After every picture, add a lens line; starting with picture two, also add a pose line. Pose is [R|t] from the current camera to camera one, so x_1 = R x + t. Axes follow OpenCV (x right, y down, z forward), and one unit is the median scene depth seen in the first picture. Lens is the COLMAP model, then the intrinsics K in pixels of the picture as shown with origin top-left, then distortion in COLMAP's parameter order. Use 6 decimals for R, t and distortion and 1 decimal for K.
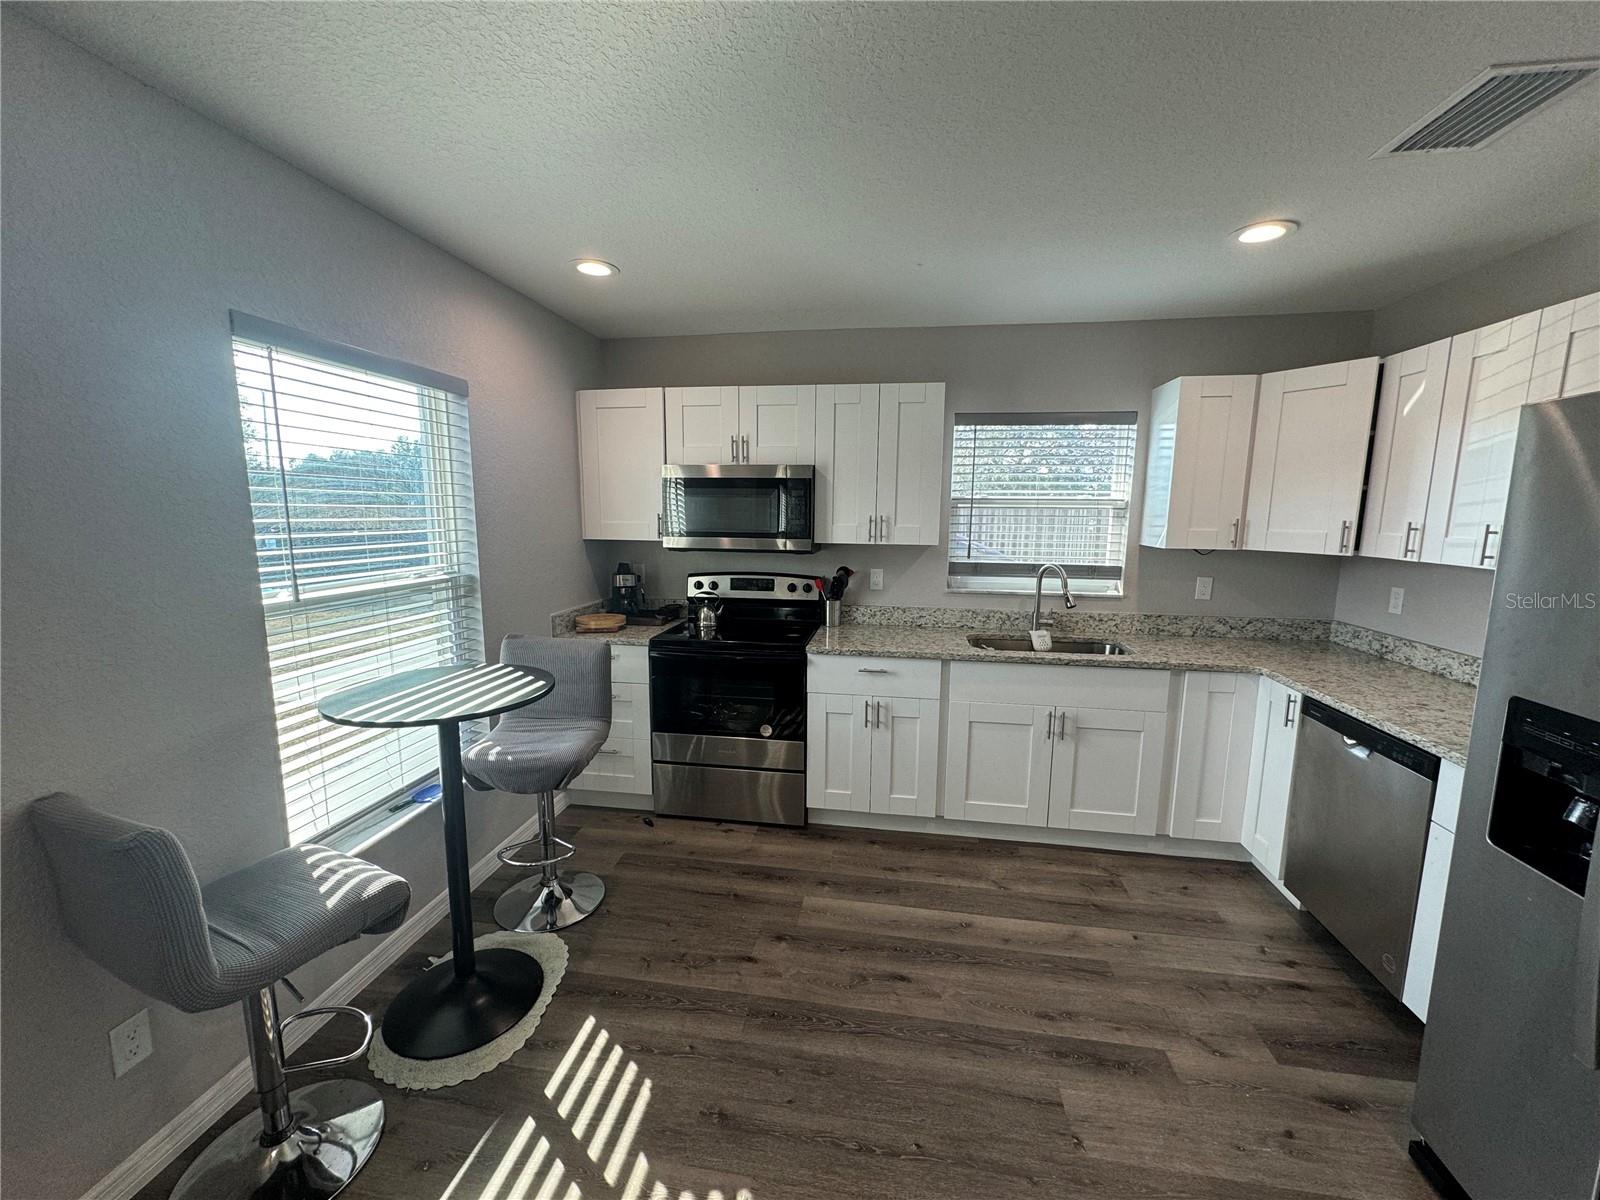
lens RADIAL K [[634.6, 0, 800.0], [0, 634.6, 600.0], [0, 0, 1]] dist [0.000501, -0.000104]
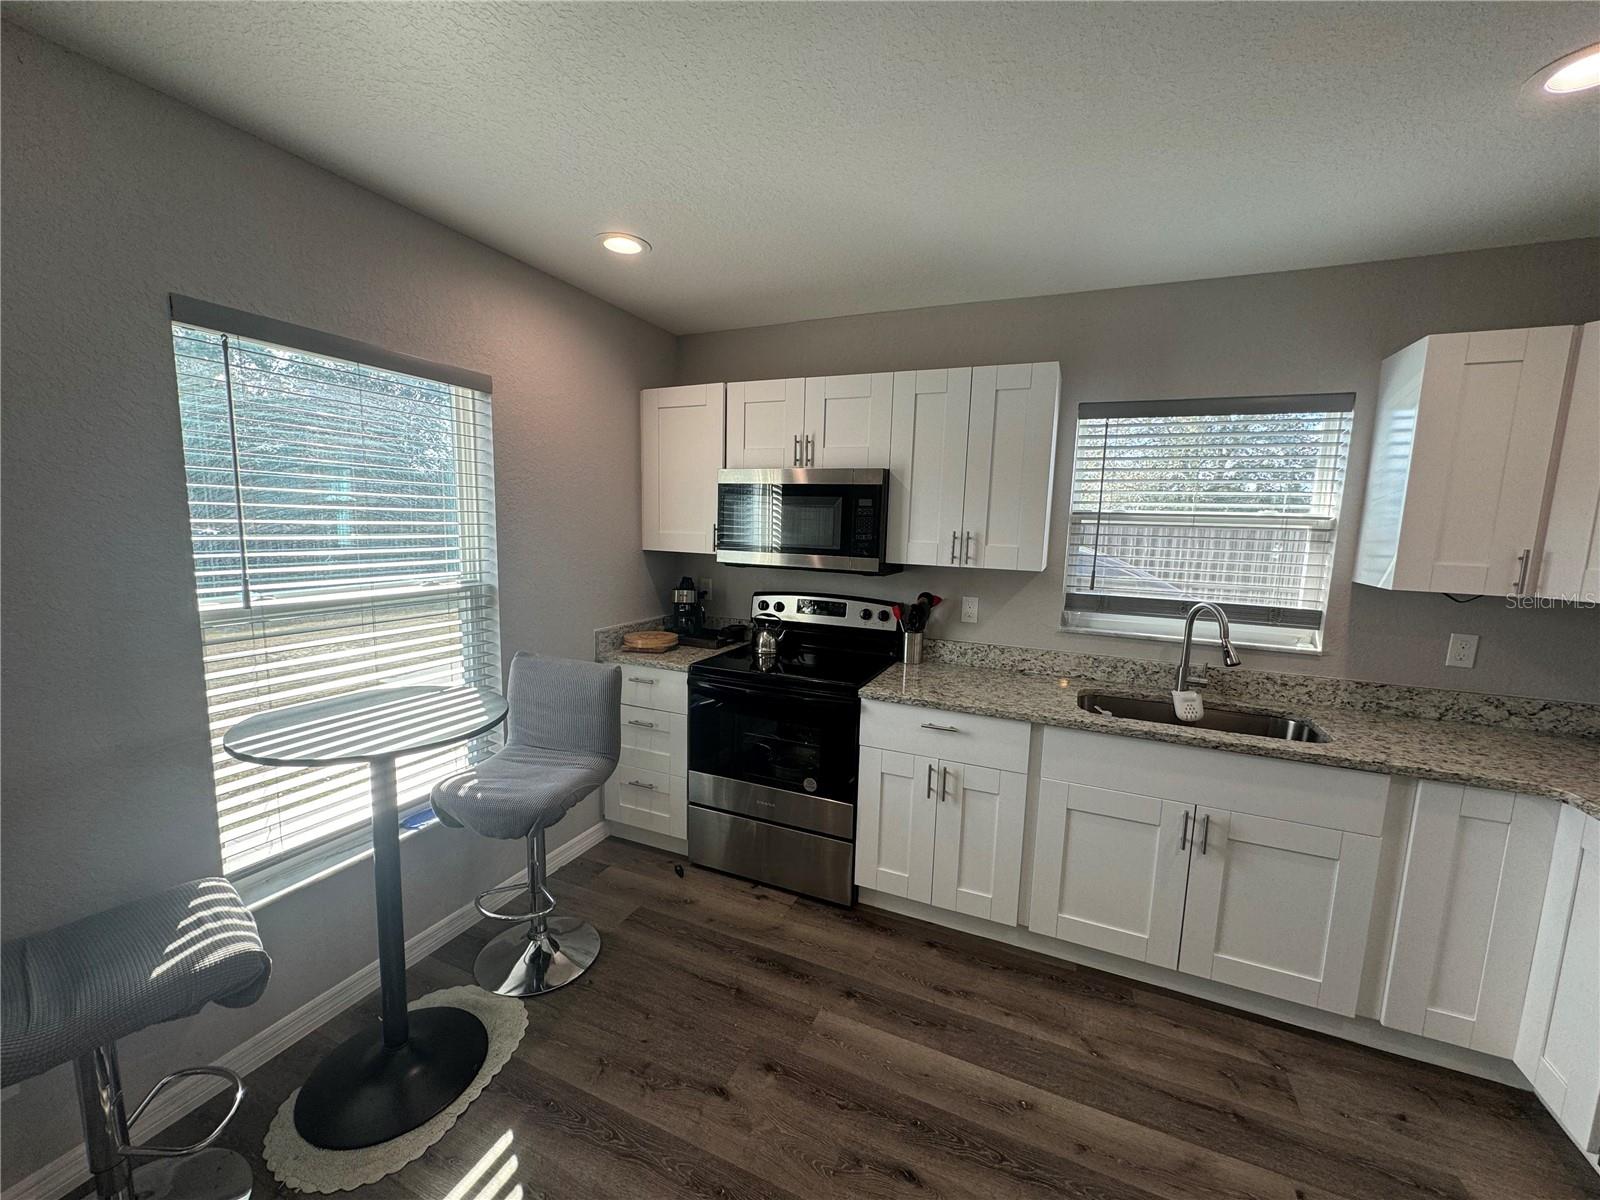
lens RADIAL K [[634.6, 0, 800.0], [0, 634.6, 600.0], [0, 0, 1]] dist [0.000501, -0.000104]
pose [[0.966772, 0.050009, -0.250703, 0.140006], [-0.055299, 0.998370, -0.014099, -0.026666], [0.249589, 0.027494, 0.967961, 0.193701]]
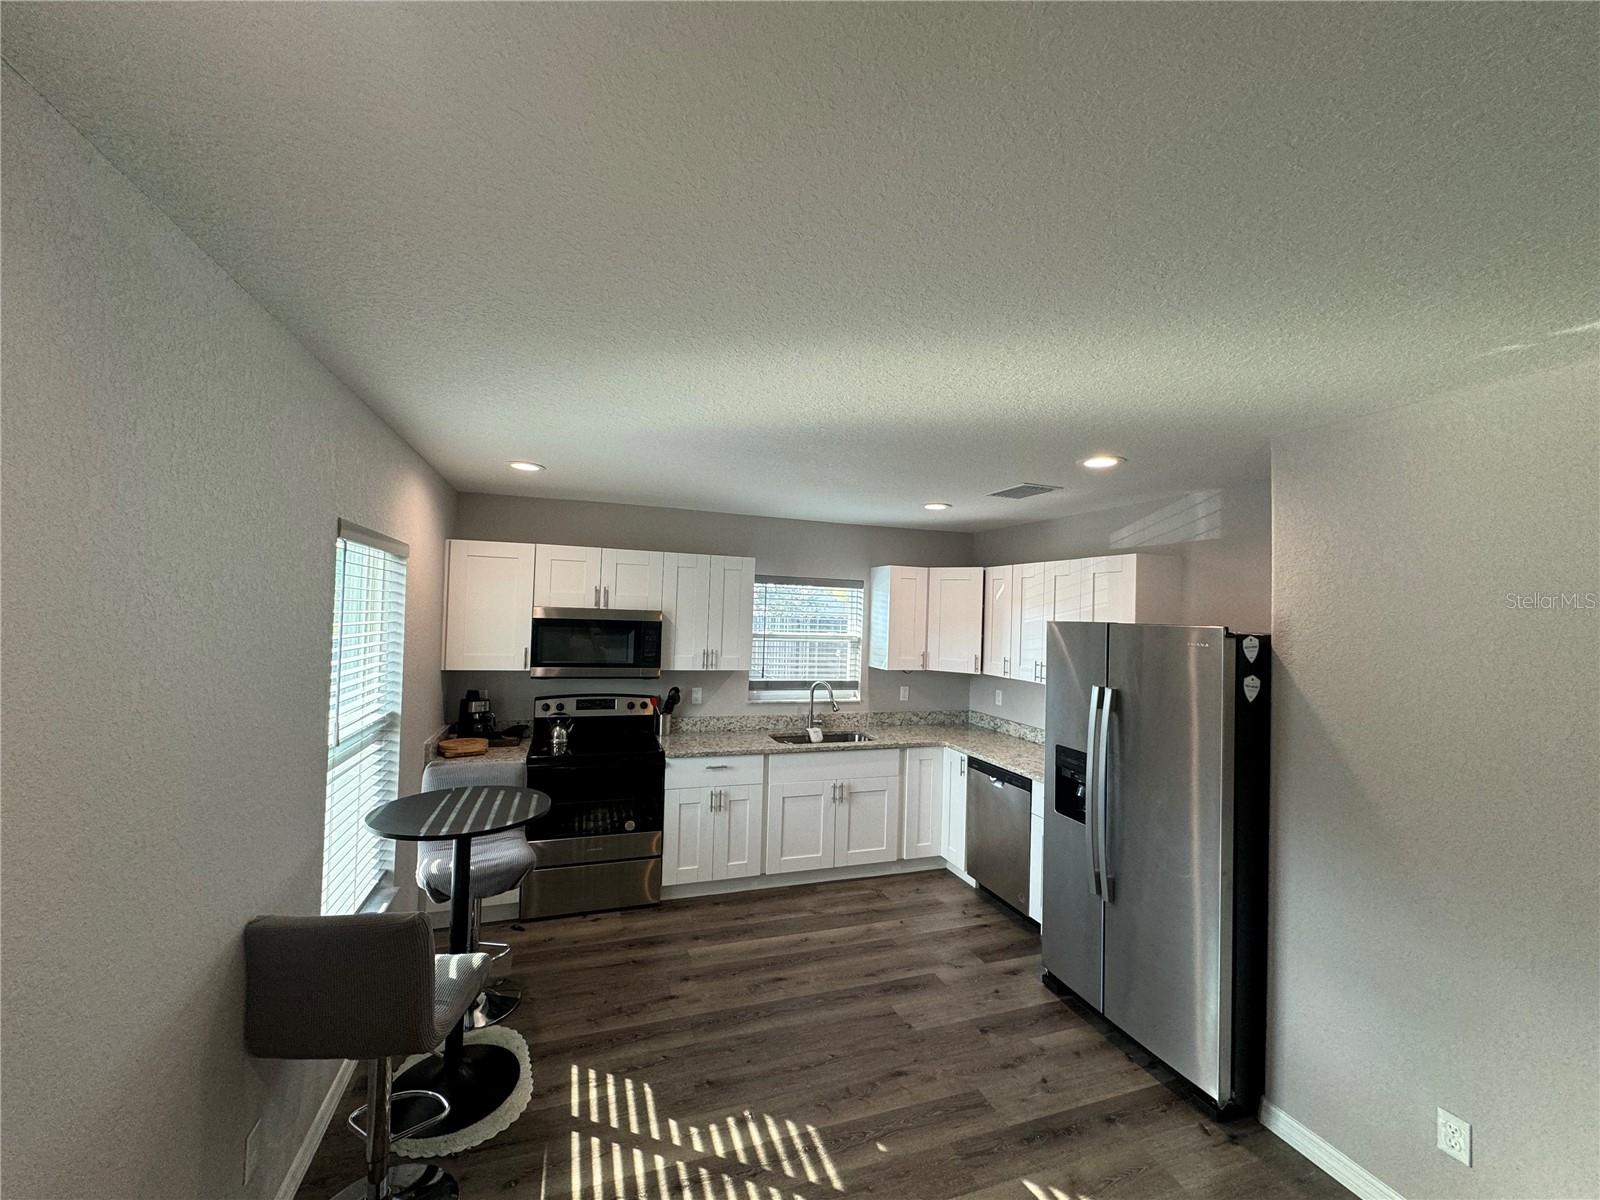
lens RADIAL K [[634.6, 0, 800.0], [0, 634.6, 600.0], [0, 0, 1]] dist [0.000501, -0.000104]
pose [[0.879518, 0.029680, 0.474939, -0.385230], [0.044256, 0.988626, -0.143738, -0.037555], [-0.473803, 0.147440, 0.868201, -0.305059]]
